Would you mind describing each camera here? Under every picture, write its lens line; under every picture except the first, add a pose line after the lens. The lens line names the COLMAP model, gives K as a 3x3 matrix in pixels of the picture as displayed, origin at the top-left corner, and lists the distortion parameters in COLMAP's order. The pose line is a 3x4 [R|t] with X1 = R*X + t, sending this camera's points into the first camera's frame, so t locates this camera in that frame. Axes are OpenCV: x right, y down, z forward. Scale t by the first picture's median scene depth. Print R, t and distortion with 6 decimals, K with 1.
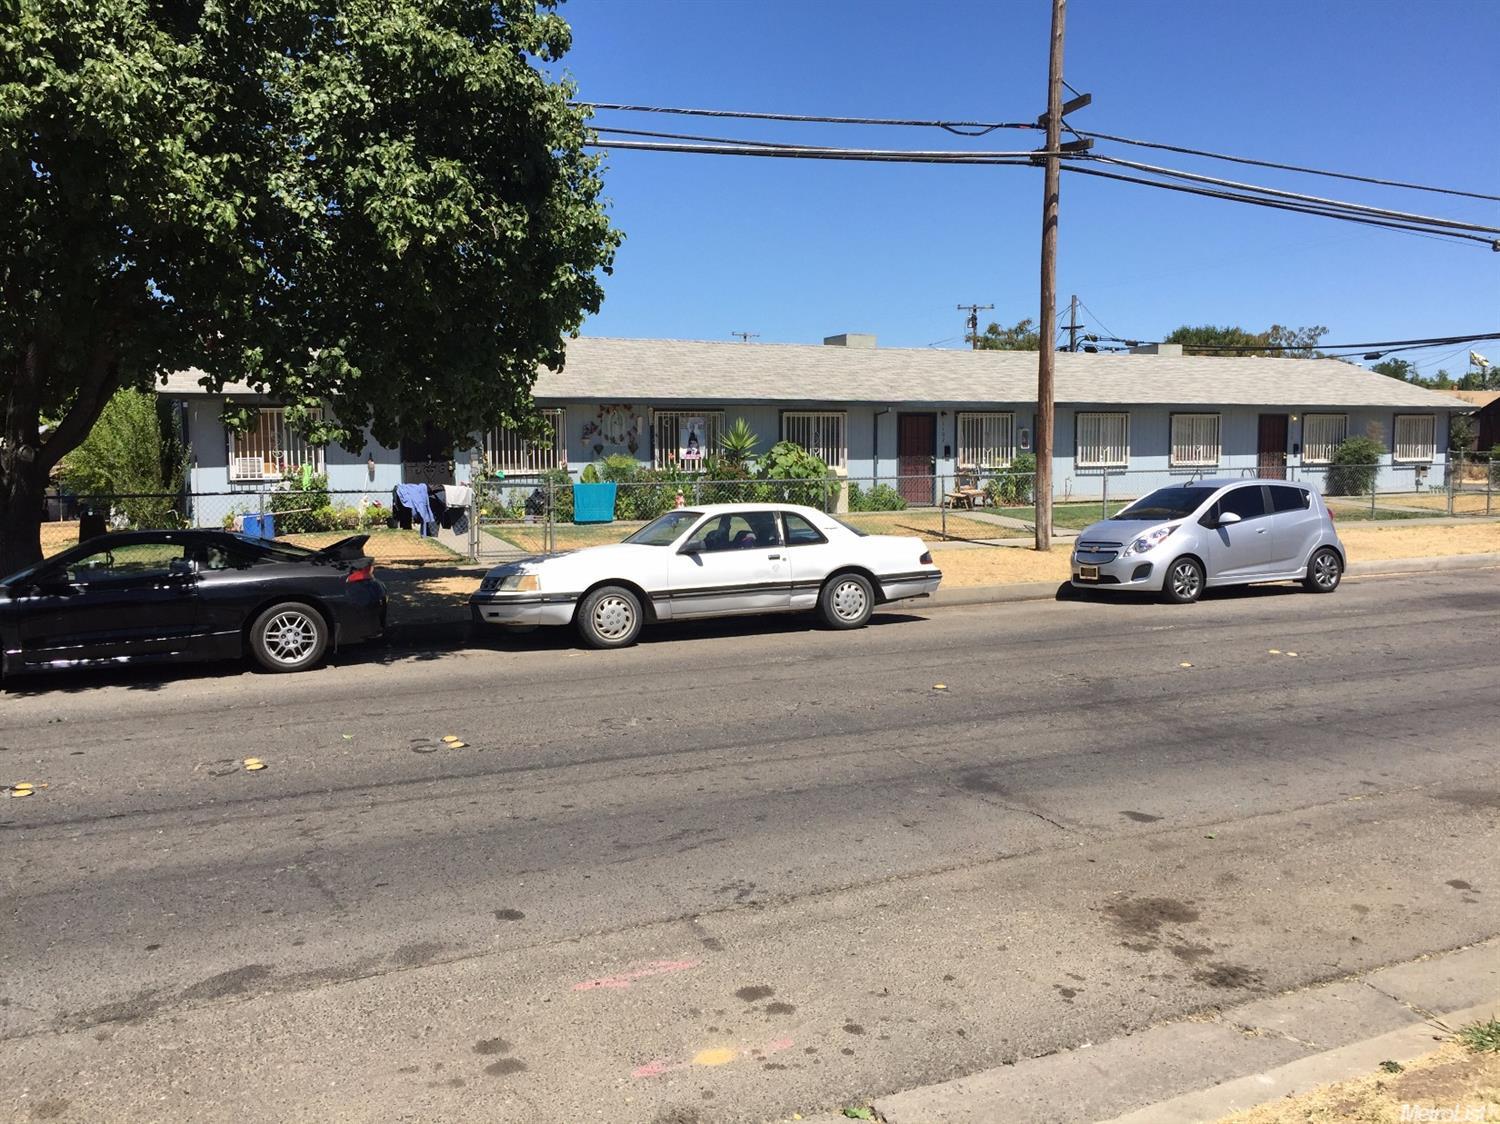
lens RADIAL K [[1281.4, 0, 755.5], [0, 1281.4, 550.8], [0, 0, 1]] dist [0.073085, -0.104857]
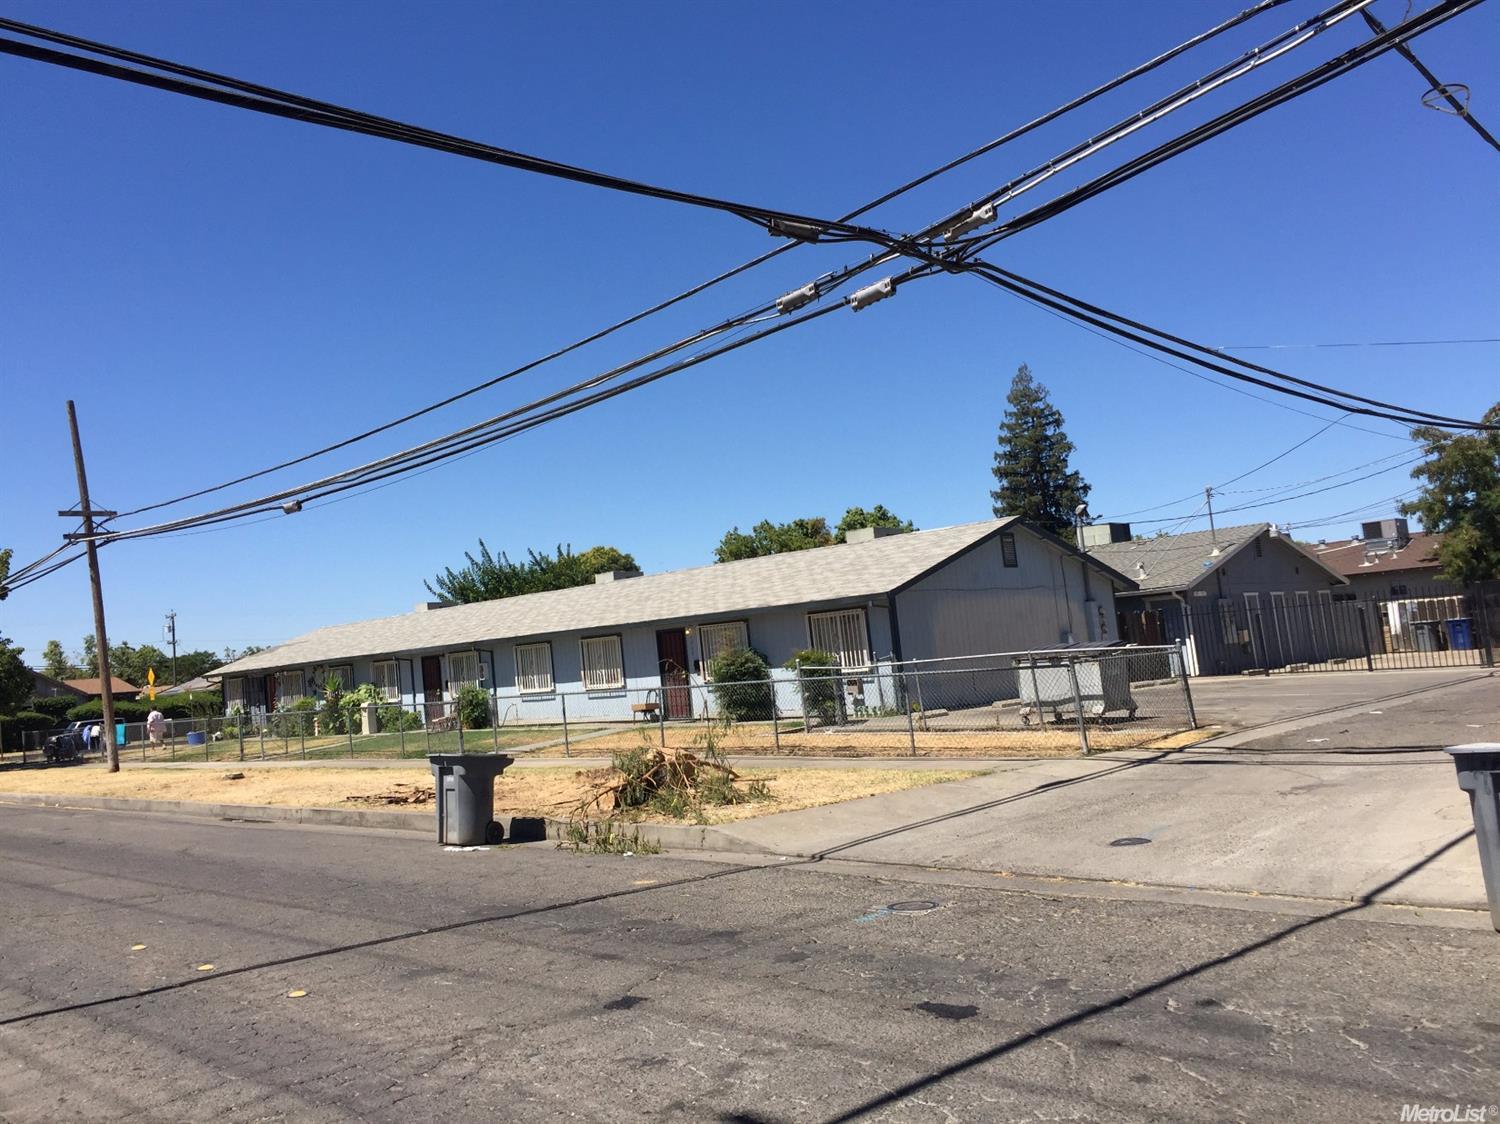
lens RADIAL K [[1281.4, 0, 746.8], [0, 1281.4, 567.5], [0, 0, 1]] dist [0.073085, -0.104857]
pose [[0.320308, -0.089750, -0.943052, 1.363921], [-0.004560, 0.995344, -0.096275, -0.067984], [0.947302, 0.035138, 0.318408, 0.830928]]
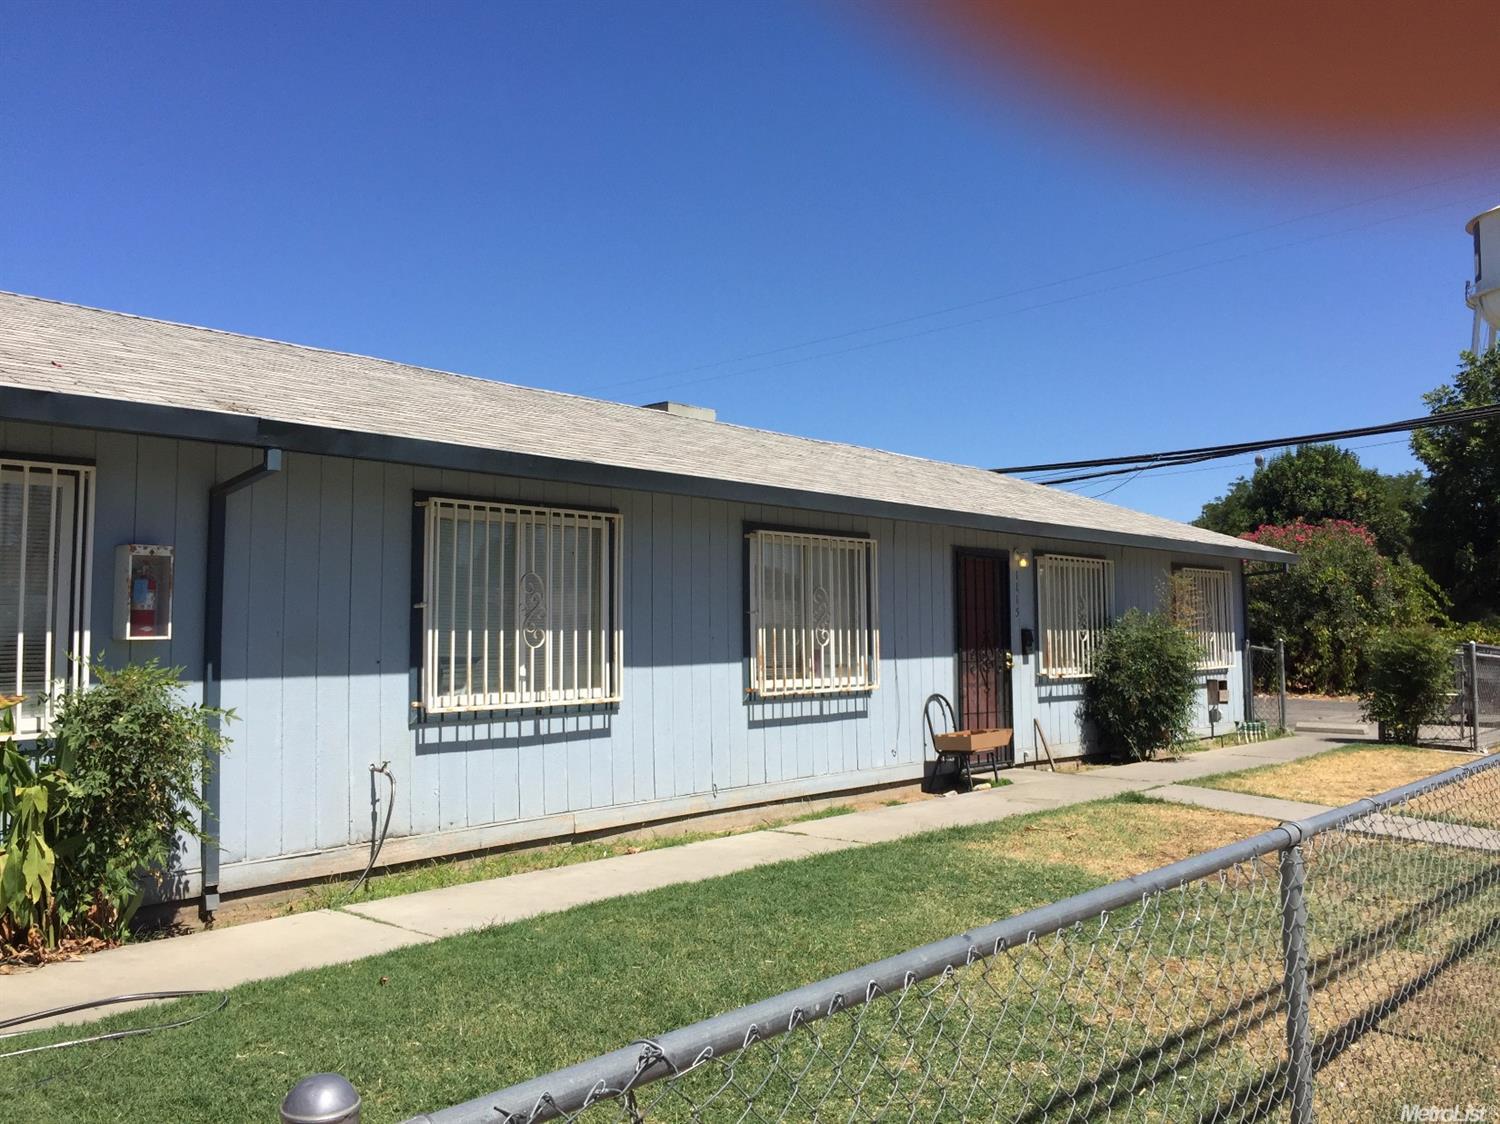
lens RADIAL K [[1281.4, 0, 747.8], [0, 1281.4, 549.6], [0, 0, 1]] dist [0.073085, -0.104857]
pose [[0.913771, 0.021248, 0.405673, 0.207525], [0.044422, 0.987416, -0.151777, -0.056697], [-0.403793, 0.156710, 0.901329, 0.755670]]
